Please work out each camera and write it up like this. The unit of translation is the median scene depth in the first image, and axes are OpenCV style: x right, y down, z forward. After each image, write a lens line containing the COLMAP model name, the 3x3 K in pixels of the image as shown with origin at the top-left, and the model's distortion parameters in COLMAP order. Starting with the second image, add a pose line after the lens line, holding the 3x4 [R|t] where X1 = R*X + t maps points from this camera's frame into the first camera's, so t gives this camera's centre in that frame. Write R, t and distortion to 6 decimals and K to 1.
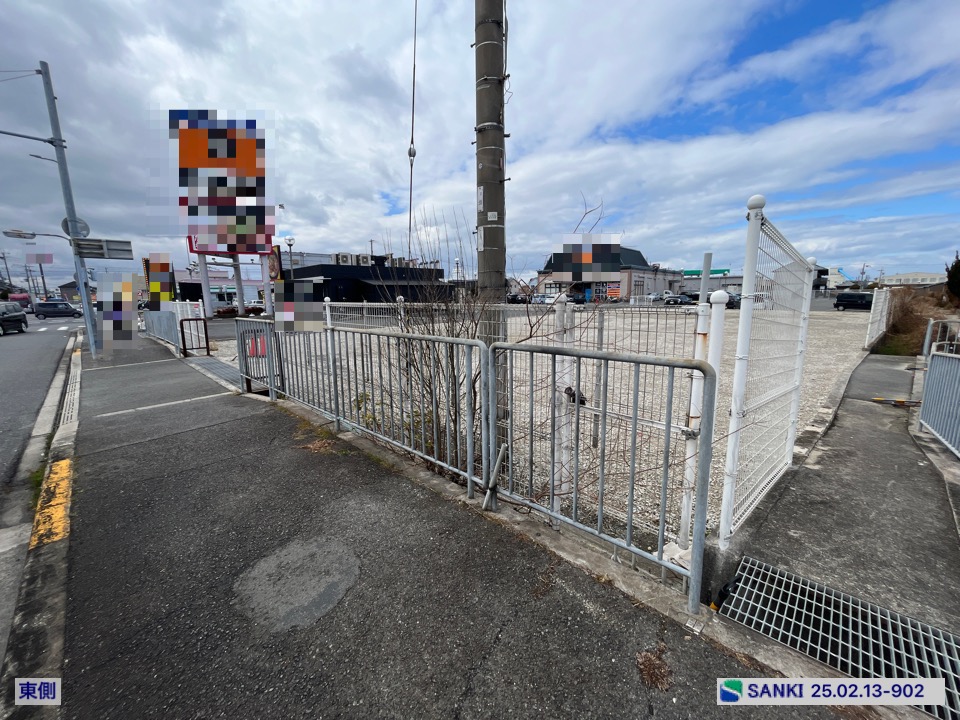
lens RADIAL K [[388.1, 0, 477.6], [0, 388.1, 361.1], [0, 0, 1]] dist [-0.003255, -0.000502]
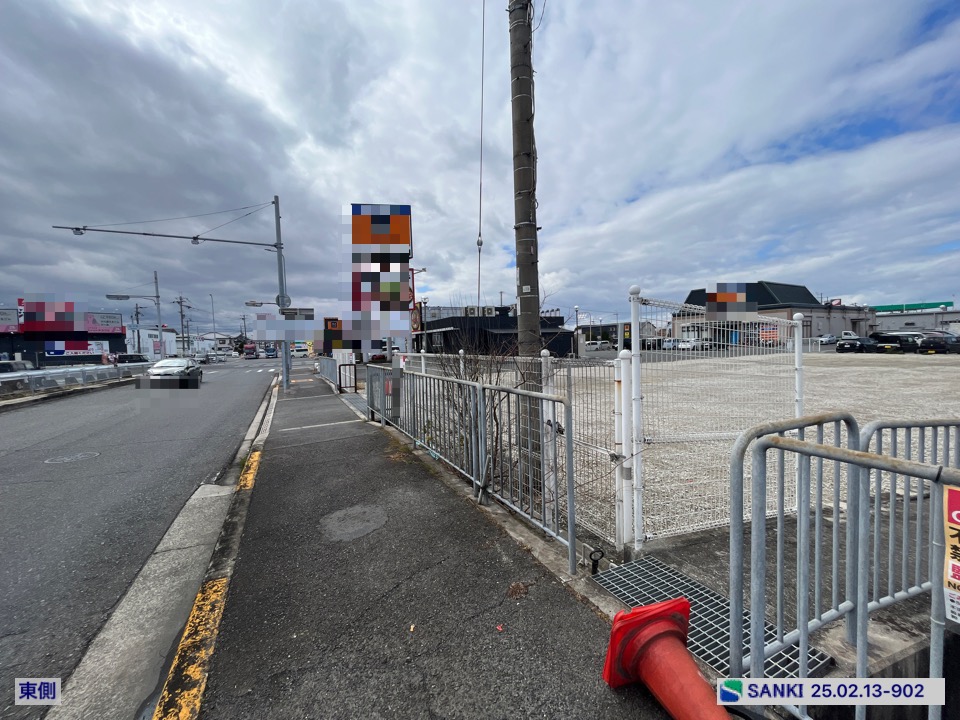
lens RADIAL K [[388.1, 0, 475.2], [0, 388.1, 360.6], [0, 0, 1]] dist [-0.003255, -0.000502]
pose [[0.943234, 0.000894, -0.332128, 0.155348], [-0.039494, 0.993203, -0.109488, 0.007685], [0.329773, 0.116390, 0.936858, -0.125684]]
